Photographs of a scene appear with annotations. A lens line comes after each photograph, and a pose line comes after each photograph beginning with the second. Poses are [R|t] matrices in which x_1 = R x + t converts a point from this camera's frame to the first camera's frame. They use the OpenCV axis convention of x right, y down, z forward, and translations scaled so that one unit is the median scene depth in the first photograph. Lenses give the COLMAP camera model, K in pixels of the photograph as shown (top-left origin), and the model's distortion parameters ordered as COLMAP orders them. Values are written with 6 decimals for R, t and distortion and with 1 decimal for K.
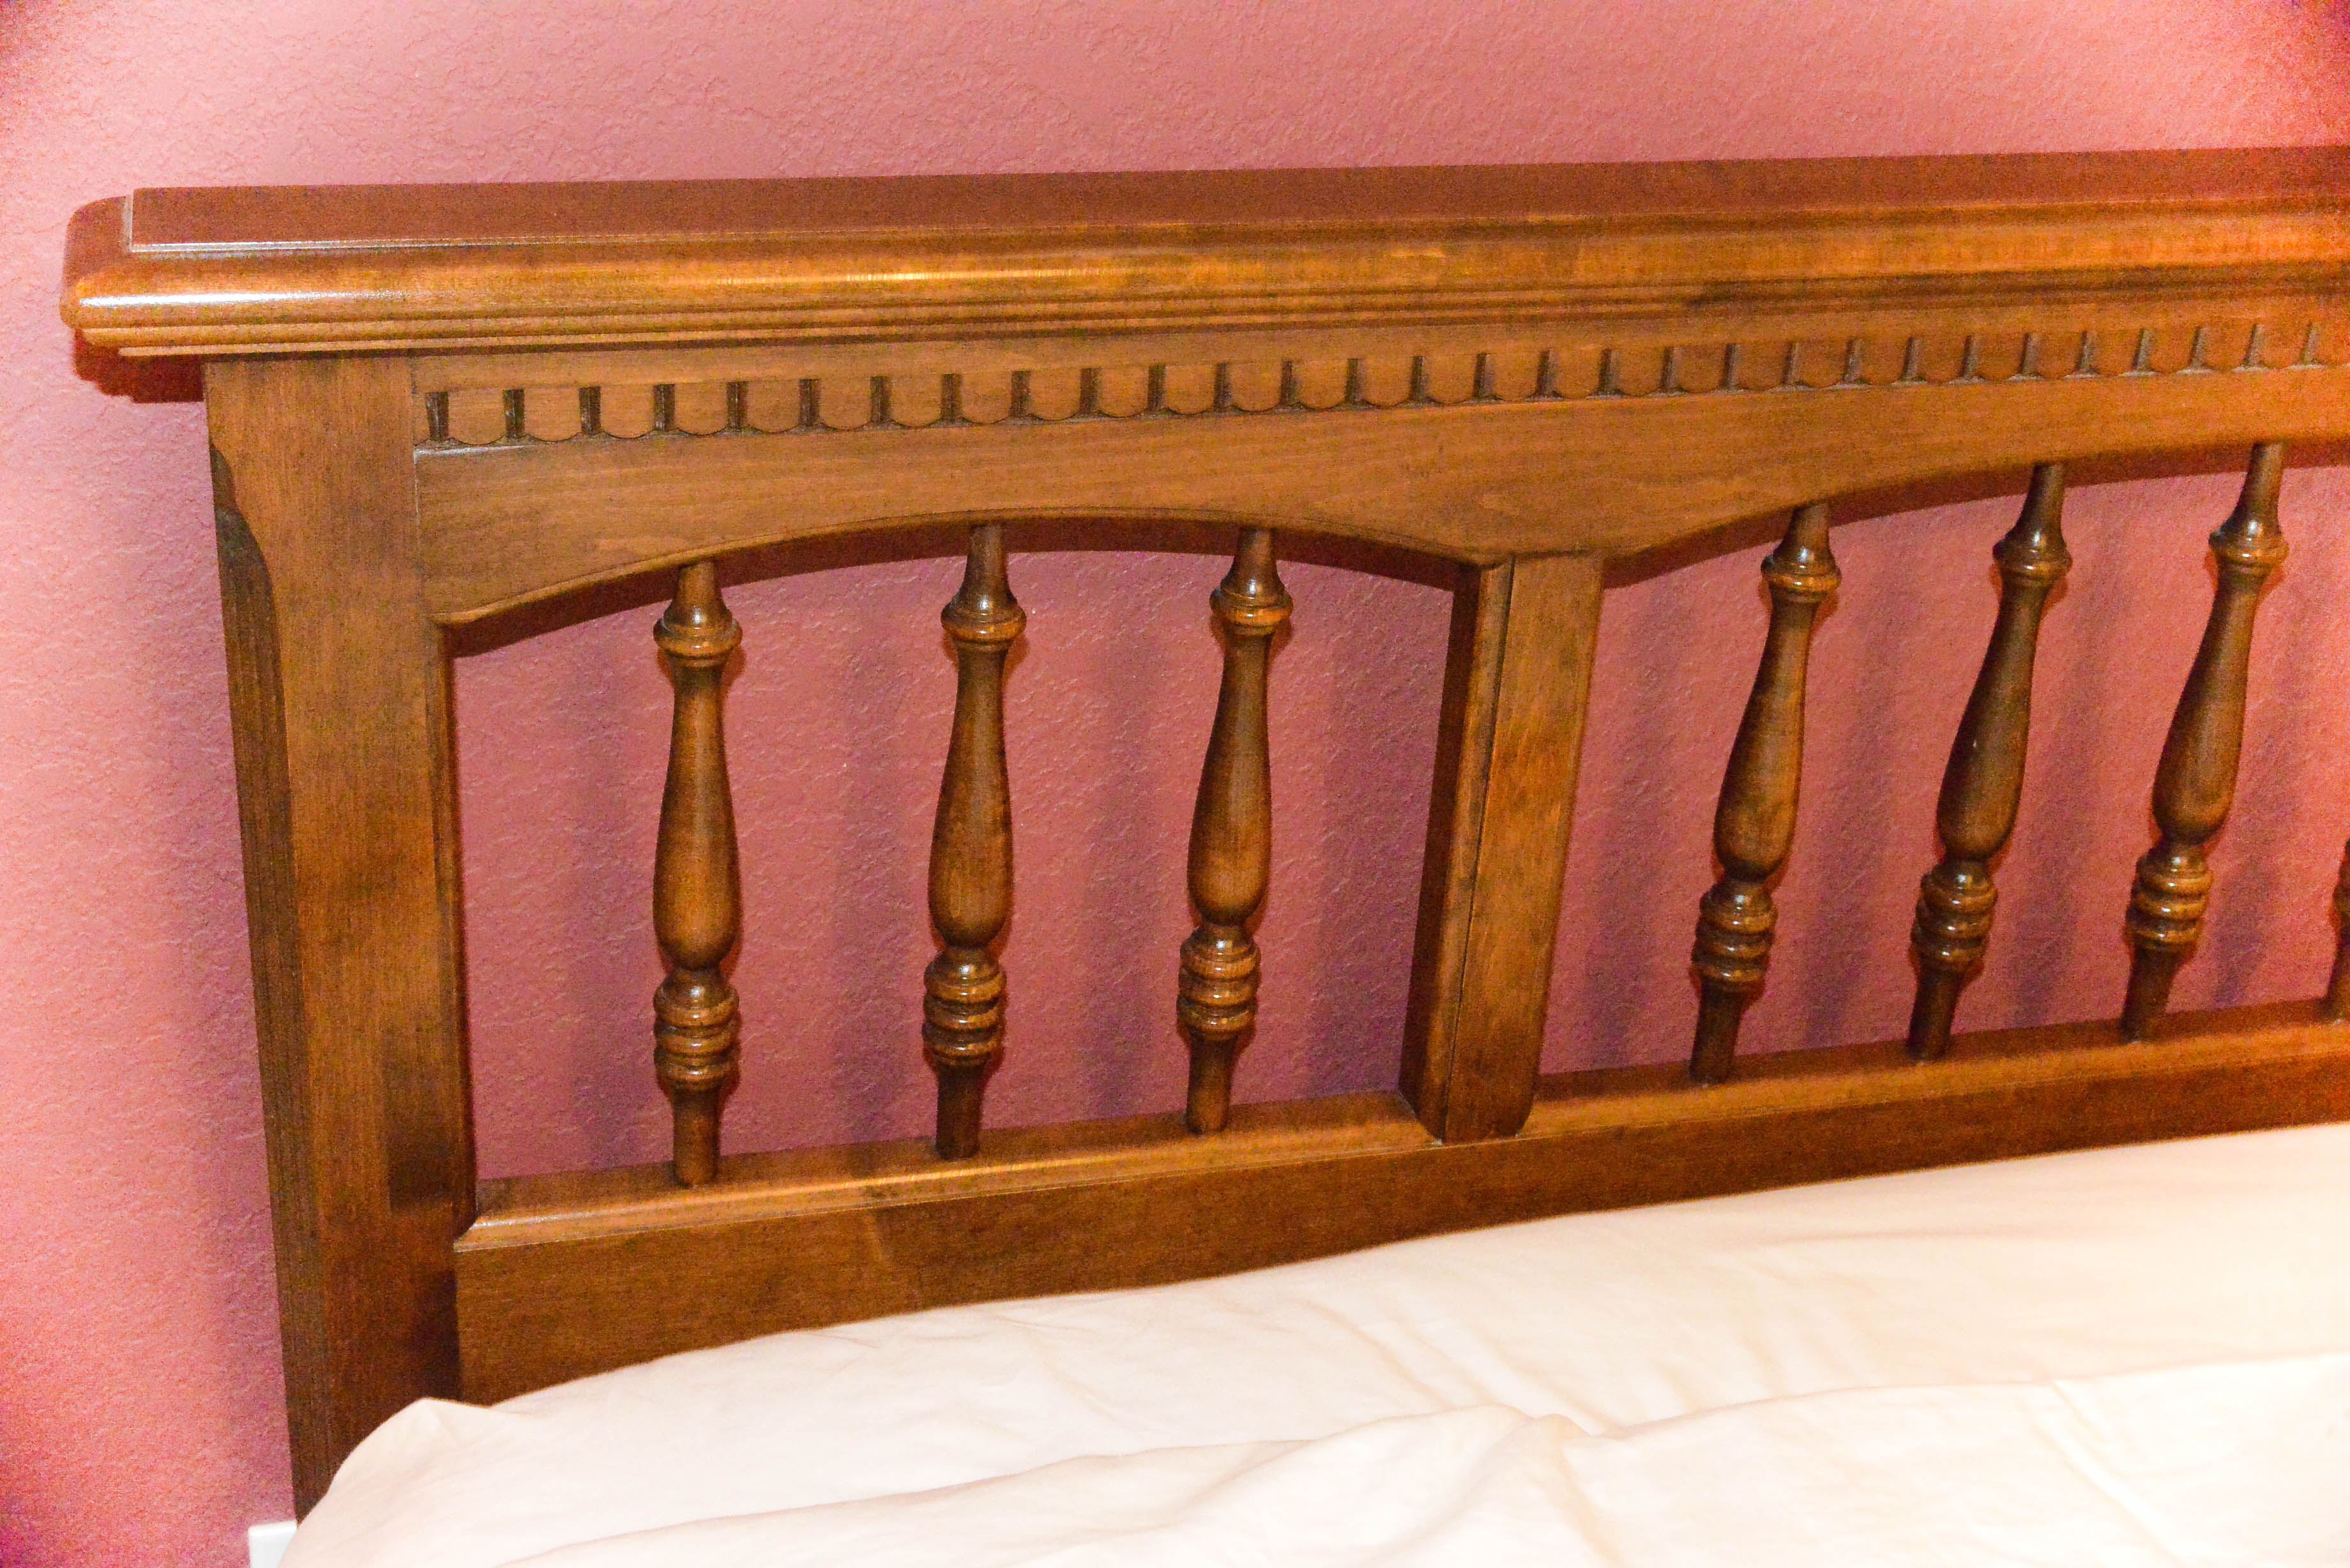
lens RADIAL K [[3096.0, 0, 1179.9], [0, 3096.0, 788.6], [0, 0, 1]] dist [0.027216, 0.000000]
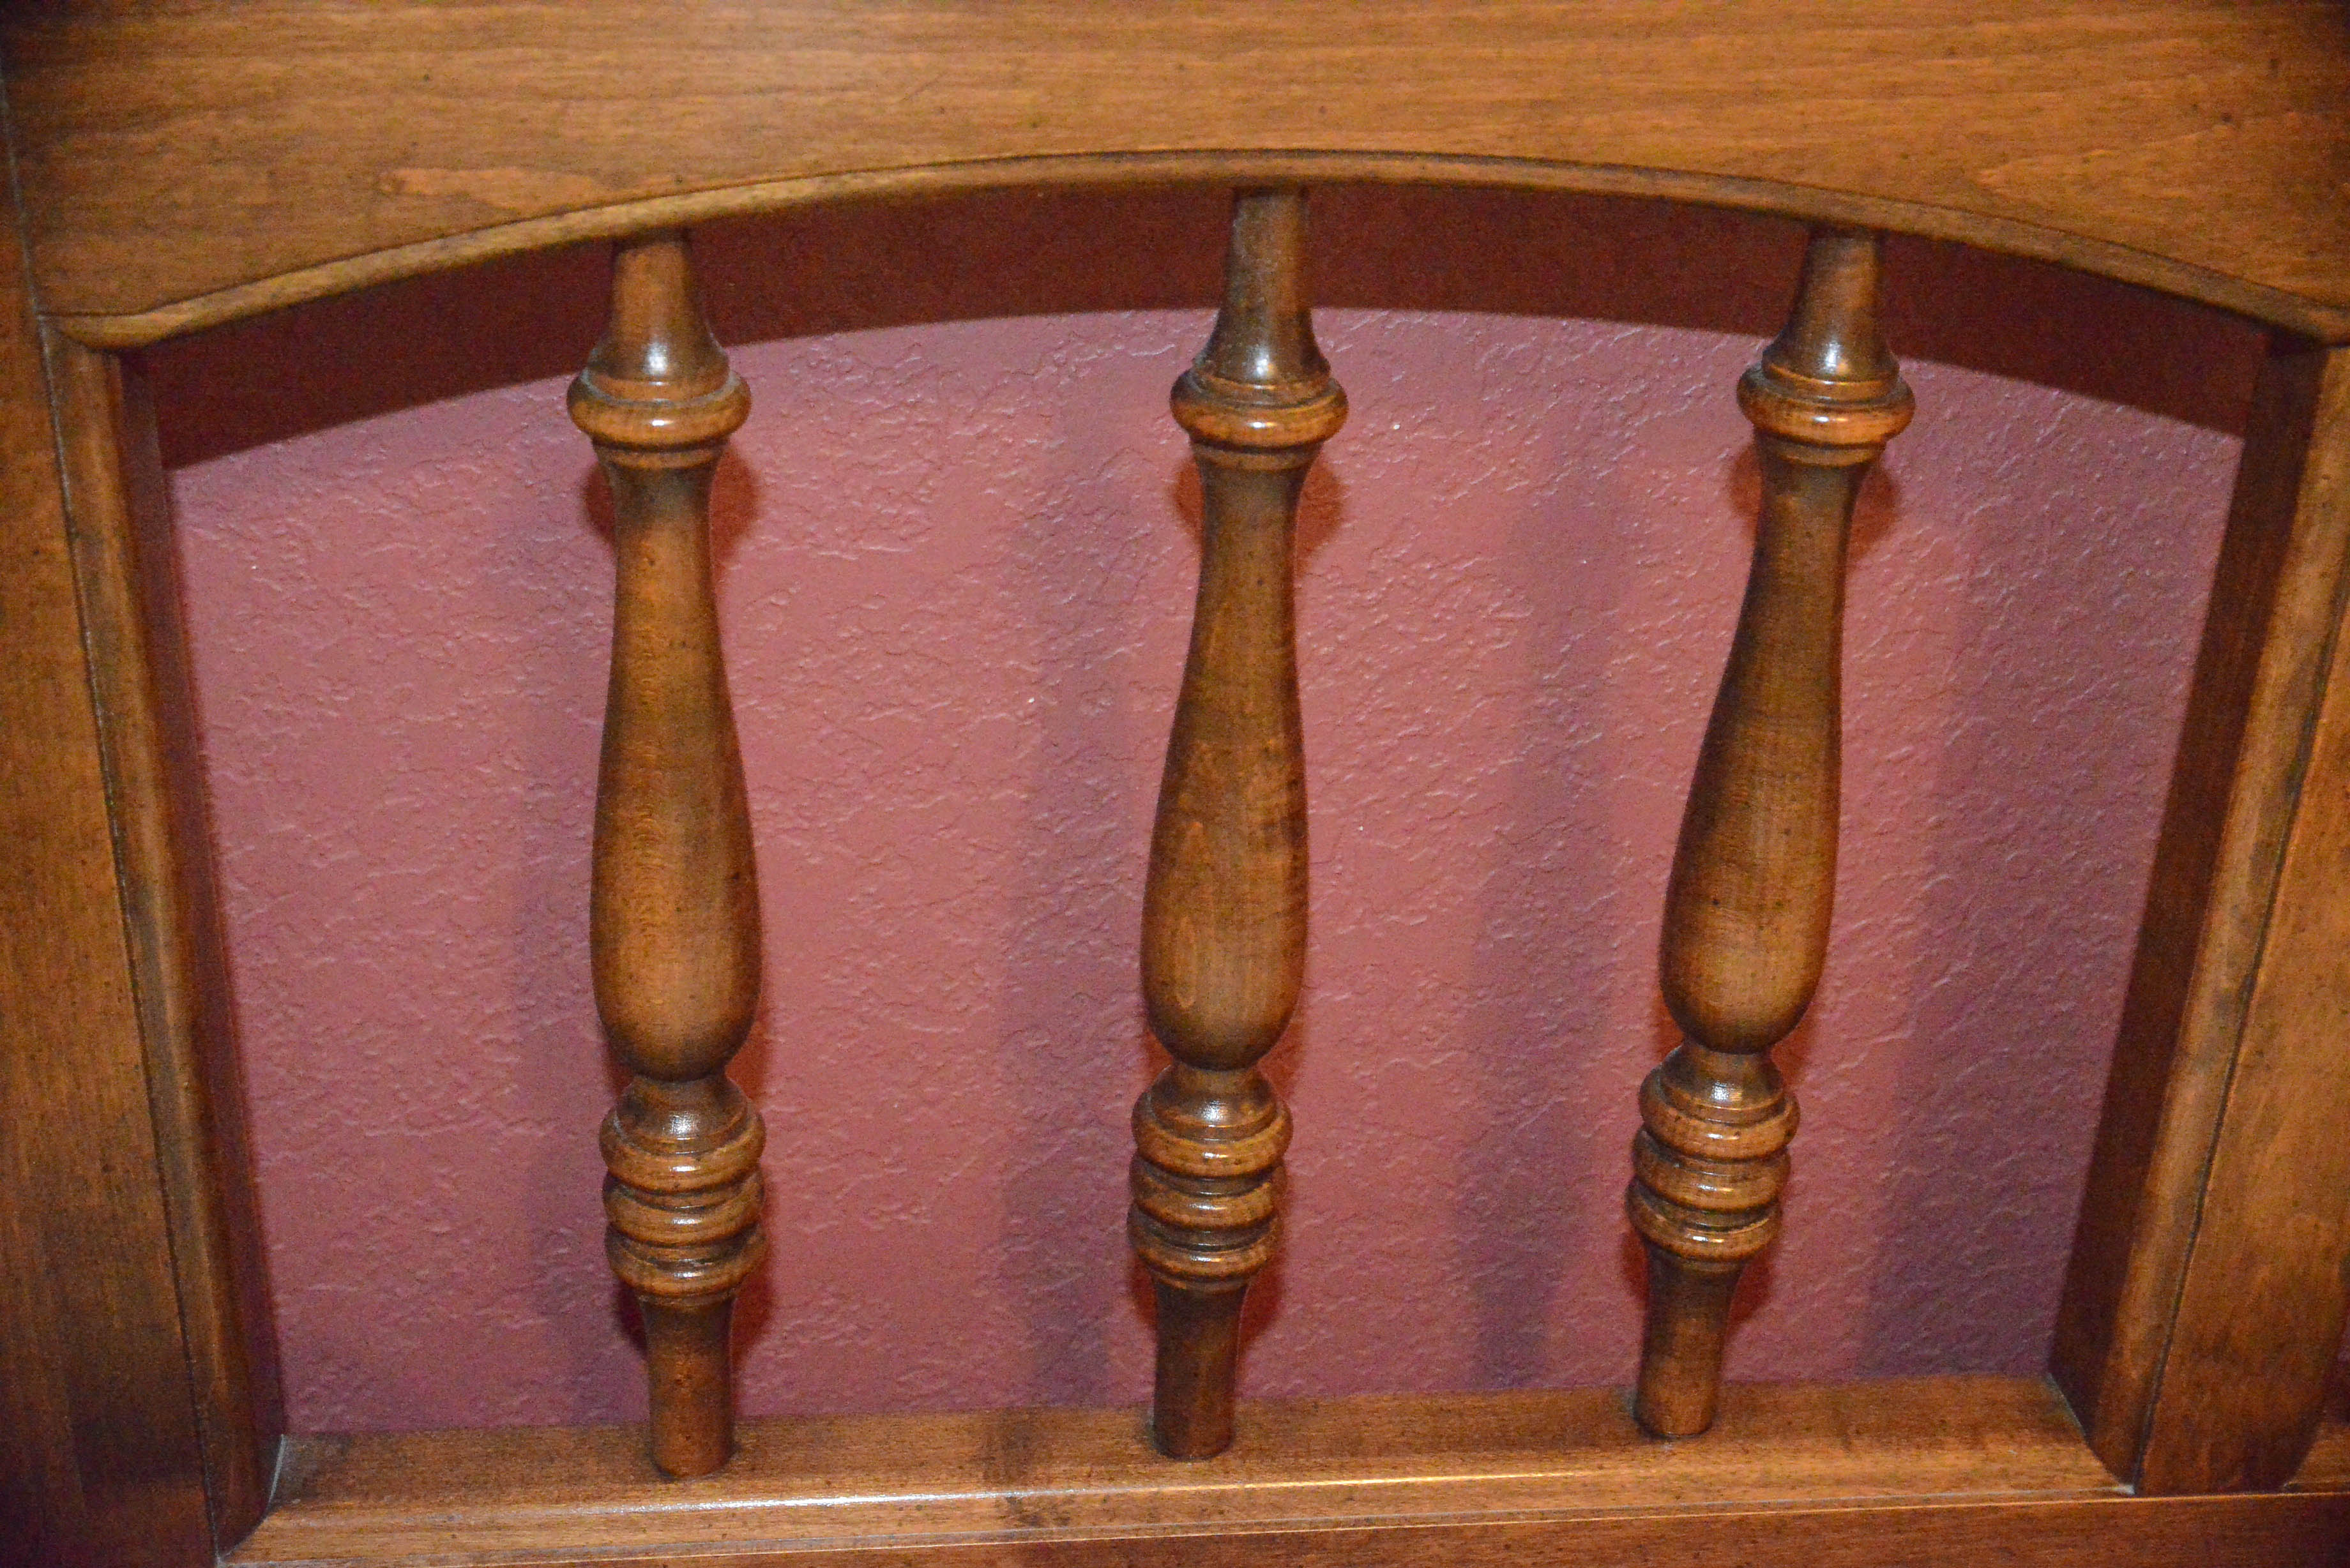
lens RADIAL K [[3096.0, 0, 1181.9], [0, 3096.0, 794.4], [0, 0, 1]] dist [0.027216, 0.000000]
pose [[0.984949, 0.056642, -0.163300, 0.006818], [-0.055336, 0.998389, 0.012540, 0.000538], [0.163748, -0.003315, 0.986497, 0.499272]]
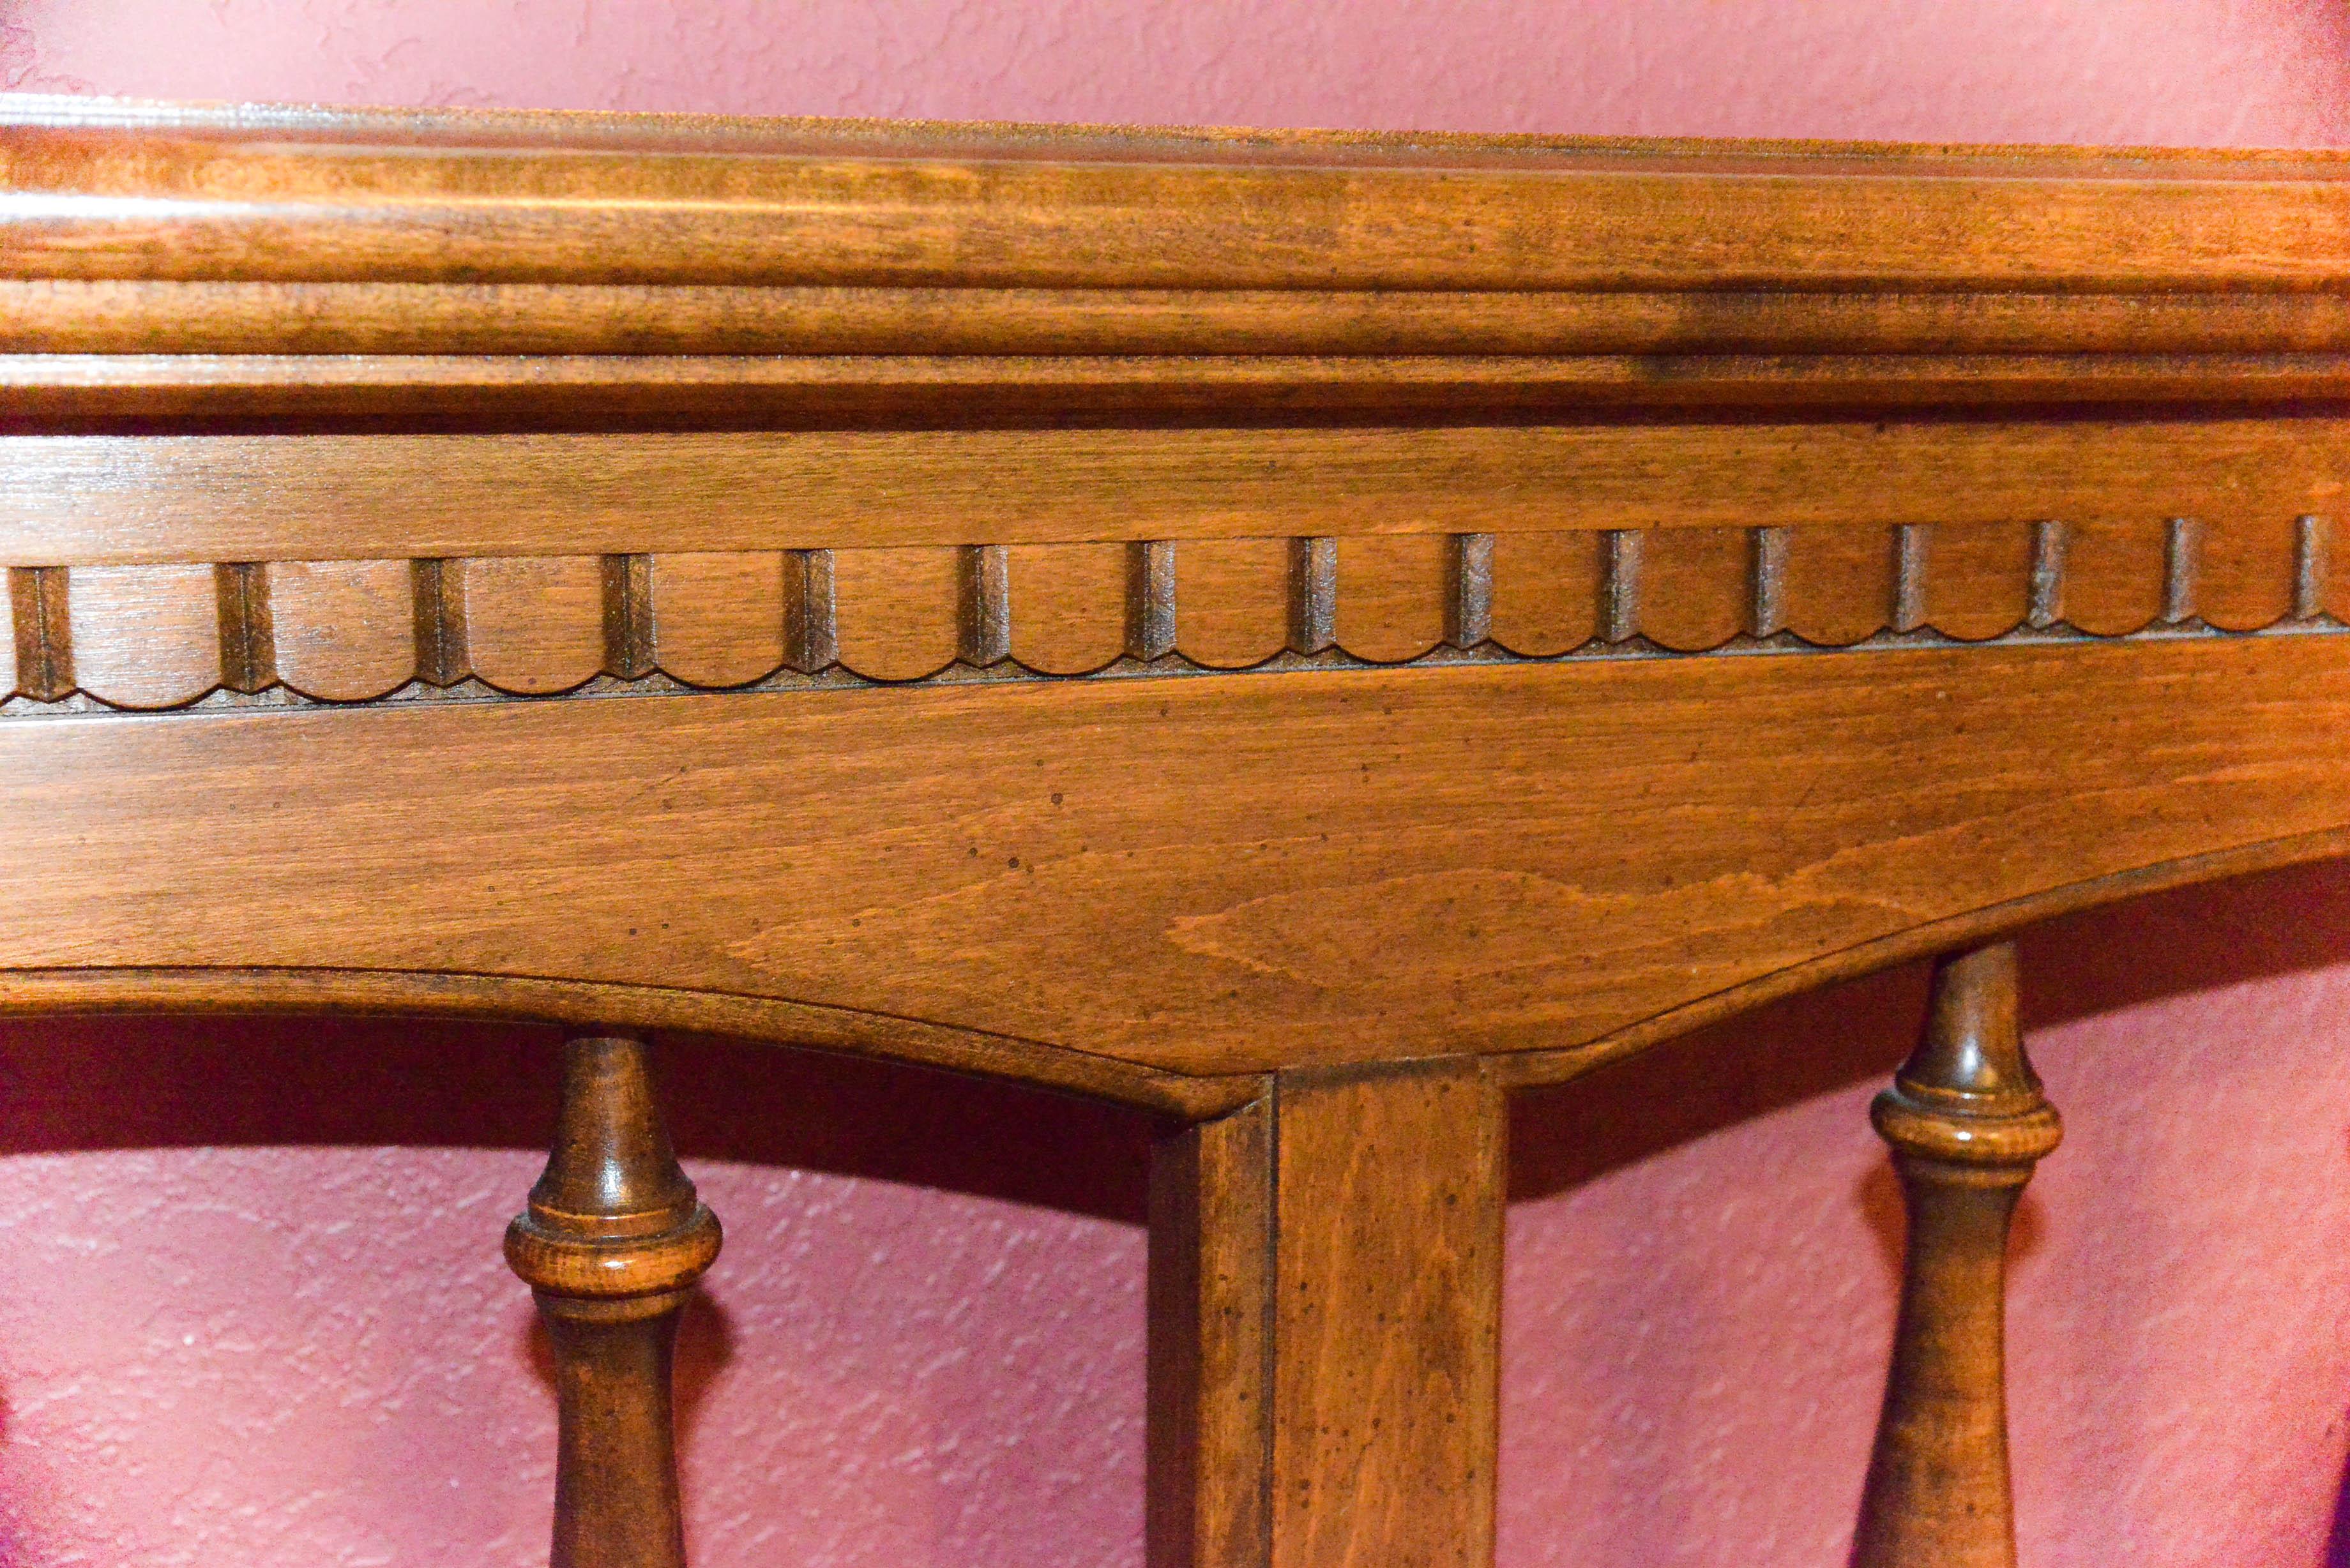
lens RADIAL K [[3096.0, 0, 1176.1], [0, 3096.0, 785.1], [0, 0, 1]] dist [0.027216, 0.000000]
pose [[0.997478, -0.059571, 0.038587, 0.080437], [0.068203, 0.954971, -0.288753, 0.002534], [-0.019648, 0.290657, 0.956626, 0.596998]]
